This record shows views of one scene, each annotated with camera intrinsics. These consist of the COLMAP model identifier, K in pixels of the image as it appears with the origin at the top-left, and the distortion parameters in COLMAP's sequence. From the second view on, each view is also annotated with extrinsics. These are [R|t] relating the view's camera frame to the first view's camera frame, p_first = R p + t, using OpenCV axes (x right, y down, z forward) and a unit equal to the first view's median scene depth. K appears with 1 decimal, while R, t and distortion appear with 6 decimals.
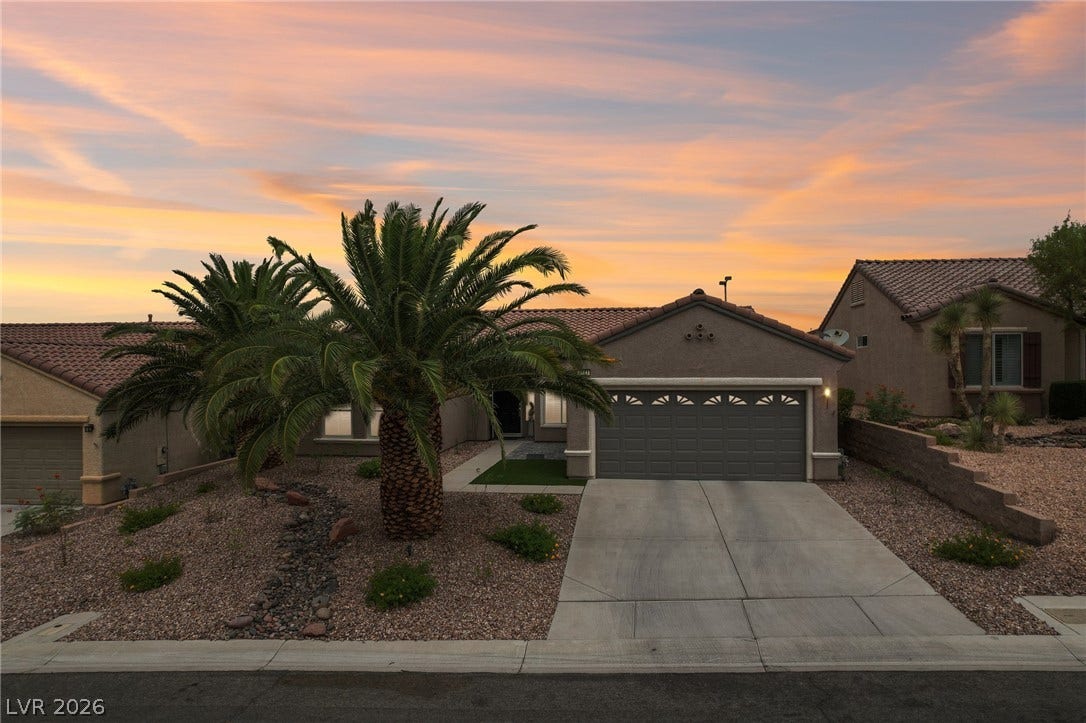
lens RADIAL K [[696.2, 0, 540.2], [0, 696.2, 366.3], [0, 0, 1]] dist [-0.043988, 0.025955]
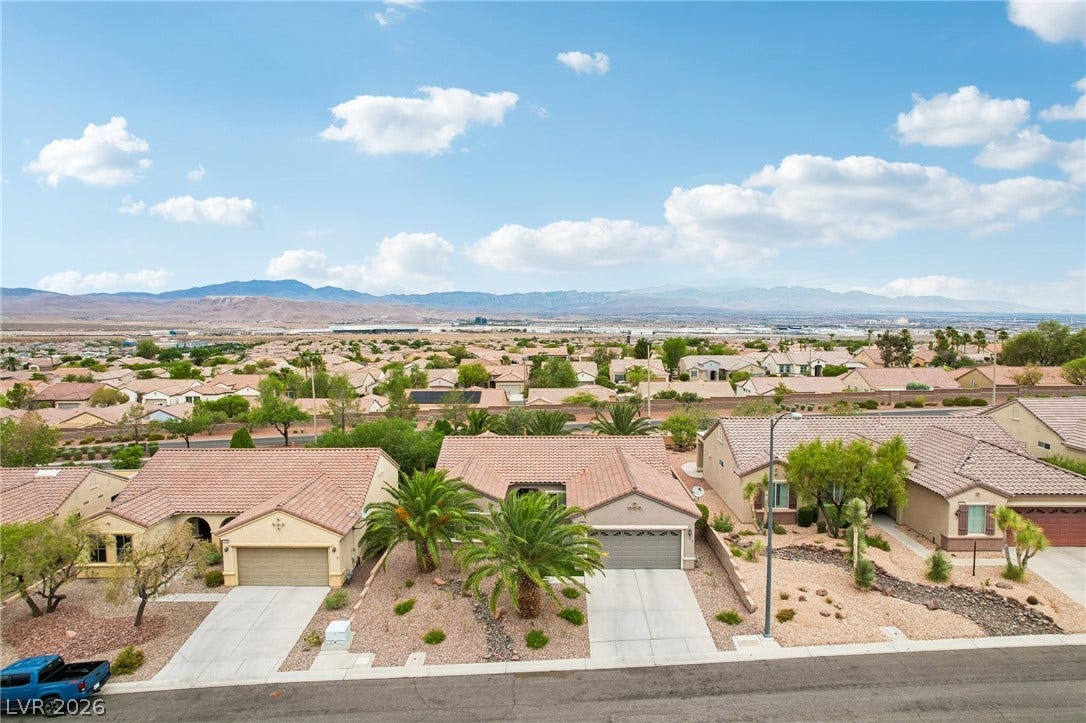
lens RADIAL K [[696.2, 0, 545.3], [0, 696.2, 359.0], [0, 0, 1]] dist [-0.043988, 0.025955]
pose [[0.993796, -0.009892, 0.110777, -0.337468], [0.003061, 0.998092, 0.061661, -0.743835], [-0.111176, -0.060939, 0.991931, -1.302935]]
